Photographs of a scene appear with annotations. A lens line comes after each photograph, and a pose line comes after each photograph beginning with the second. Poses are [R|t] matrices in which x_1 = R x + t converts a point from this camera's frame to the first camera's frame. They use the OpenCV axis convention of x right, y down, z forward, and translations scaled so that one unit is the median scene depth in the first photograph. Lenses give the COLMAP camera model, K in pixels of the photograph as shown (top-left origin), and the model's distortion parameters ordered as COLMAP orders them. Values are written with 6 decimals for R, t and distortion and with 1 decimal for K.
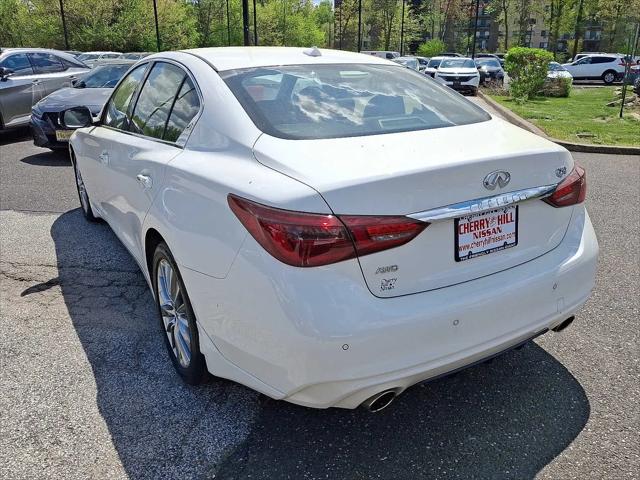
lens RADIAL K [[535.5, 0, 328.9], [0, 535.5, 227.8], [0, 0, 1]] dist [-0.005615, -0.008673]
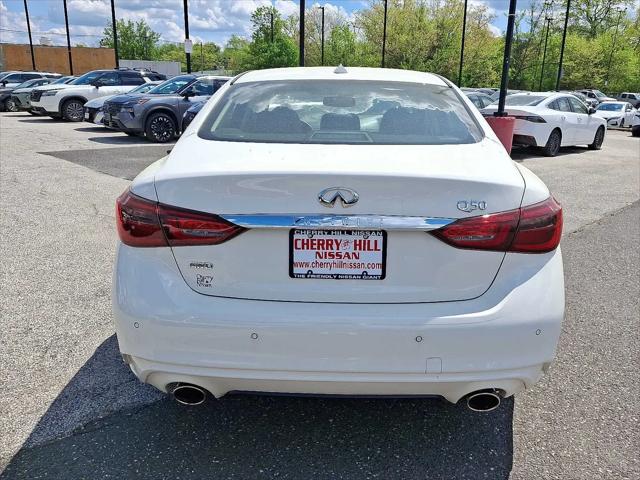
lens RADIAL K [[518.9, 0, 329.9], [0, 518.9, 237.8], [0, 0, 1]] dist [0.072568, -0.122762]
pose [[0.840976, 0.164812, -0.515360, 0.365989], [-0.185066, 0.982650, 0.012256, -0.014381], [0.508439, 0.085068, 0.856886, 0.115554]]
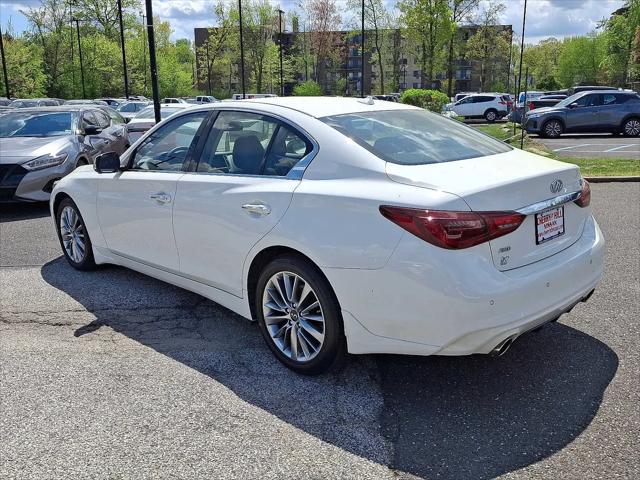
lens RADIAL K [[588.9, 0, 328.6], [0, 588.9, 239.3], [0, 0, 1]] dist [0.135610, -0.293829]
pose [[0.973711, -0.065125, 0.218280, -0.305802], [0.081932, 0.994257, -0.068845, 0.053744], [-0.212543, 0.084920, 0.973455, -0.197347]]
